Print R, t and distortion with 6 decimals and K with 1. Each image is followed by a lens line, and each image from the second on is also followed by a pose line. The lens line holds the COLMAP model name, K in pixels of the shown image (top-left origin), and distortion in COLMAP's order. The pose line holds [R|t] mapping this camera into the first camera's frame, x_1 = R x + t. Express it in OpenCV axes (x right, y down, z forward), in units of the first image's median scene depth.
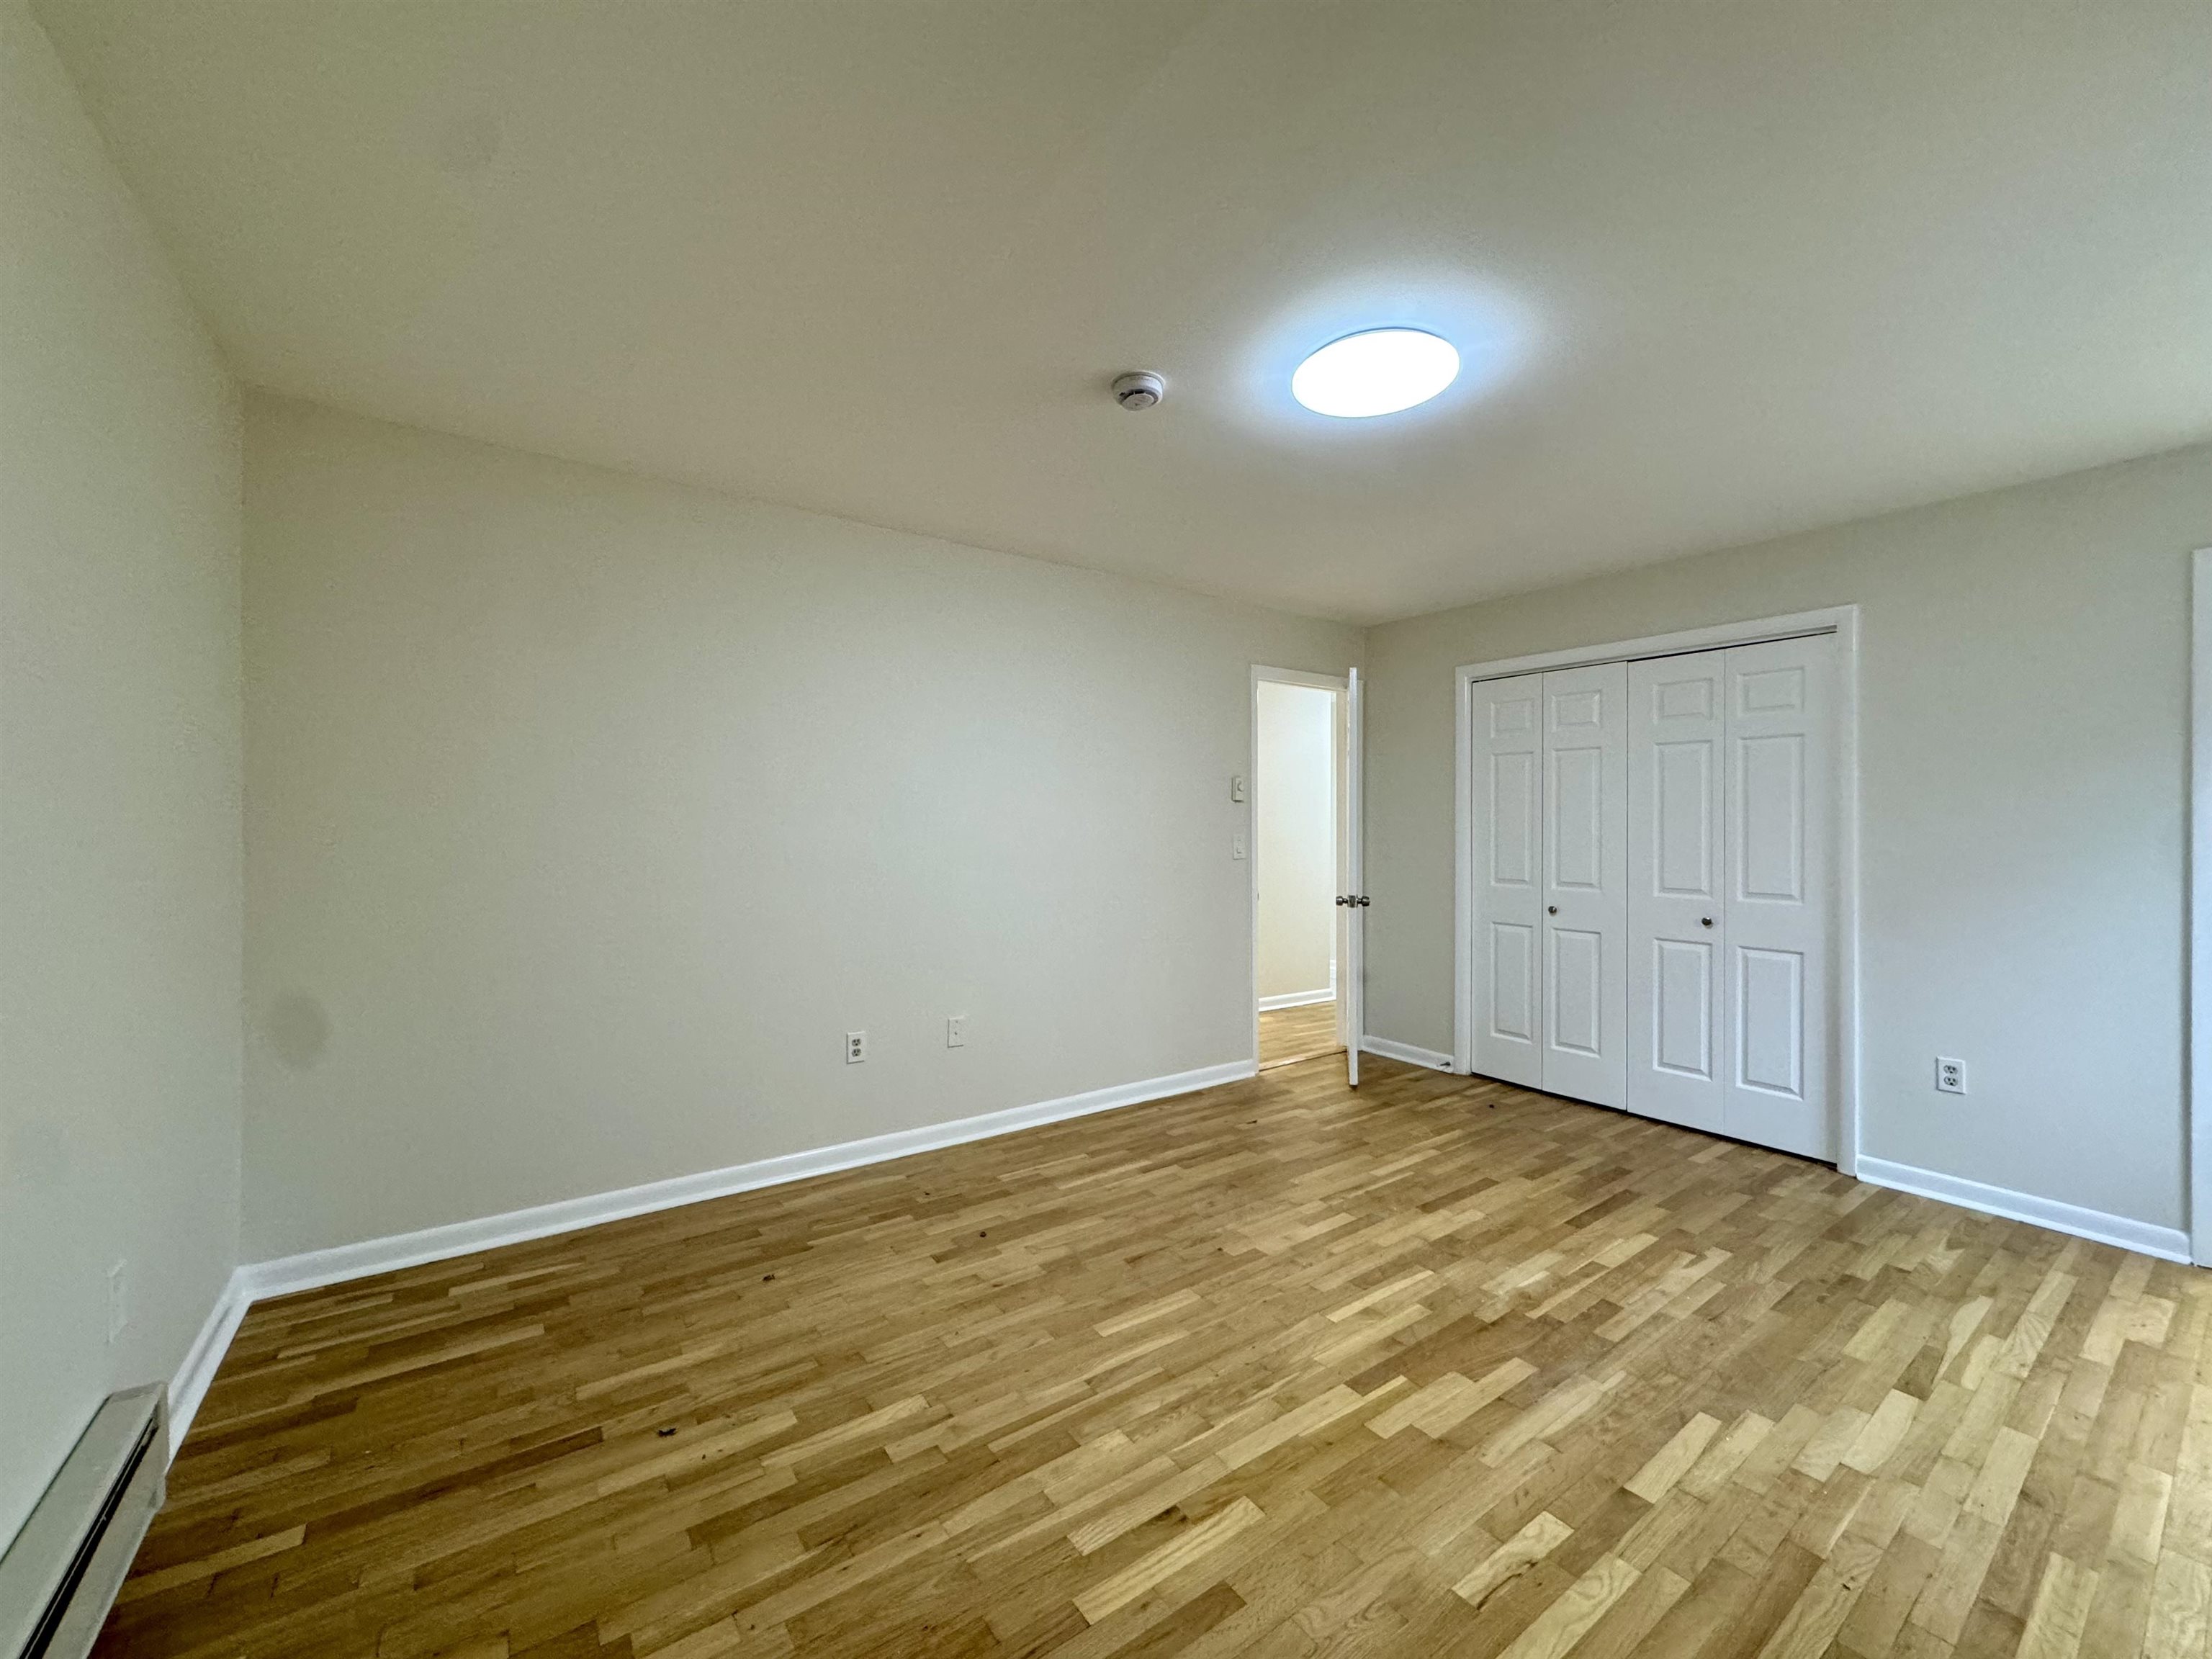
lens RADIAL K [[885.2, 0, 1107.5], [0, 885.2, 827.5], [0, 0, 1]] dist [-0.000768, -0.000067]
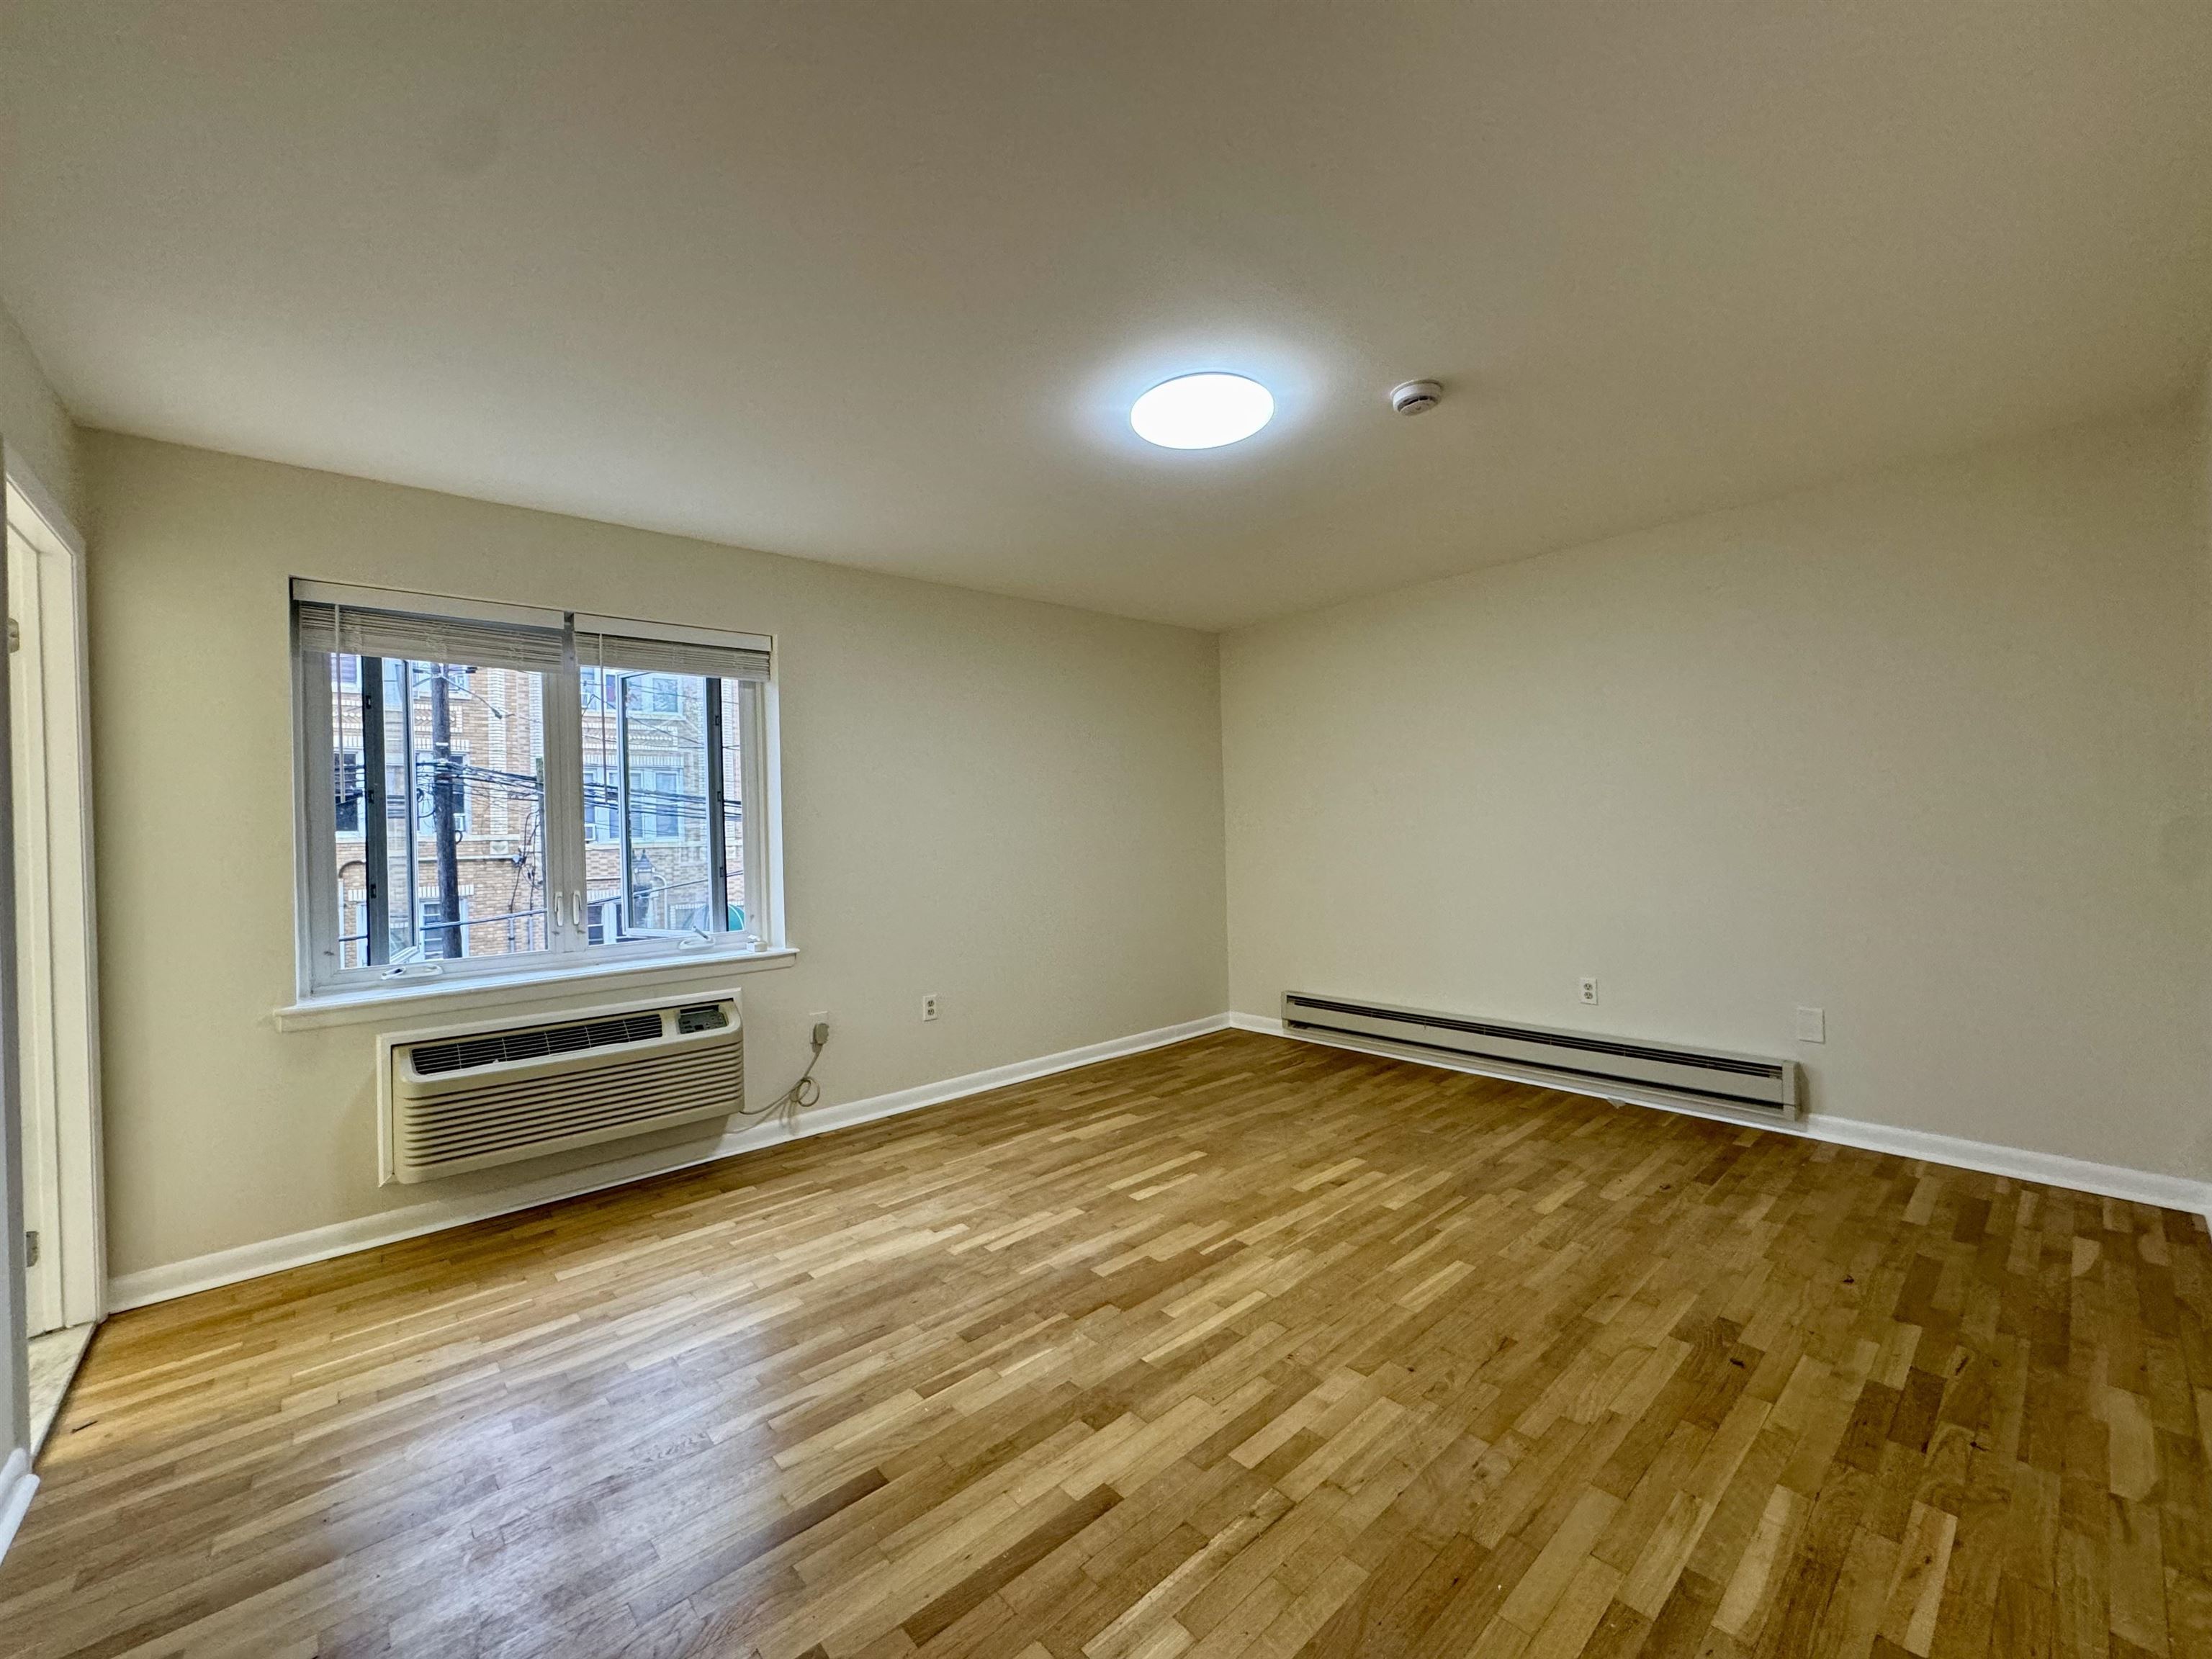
lens RADIAL K [[885.2, 0, 1106.8], [0, 885.2, 835.4], [0, 0, 1]] dist [-0.000768, -0.000067]
pose [[-0.994168, 0.025288, -0.104840, 0.575387], [0.024301, 0.999648, 0.010685, 0.012915], [0.105073, 0.008075, -0.994432, 2.185397]]
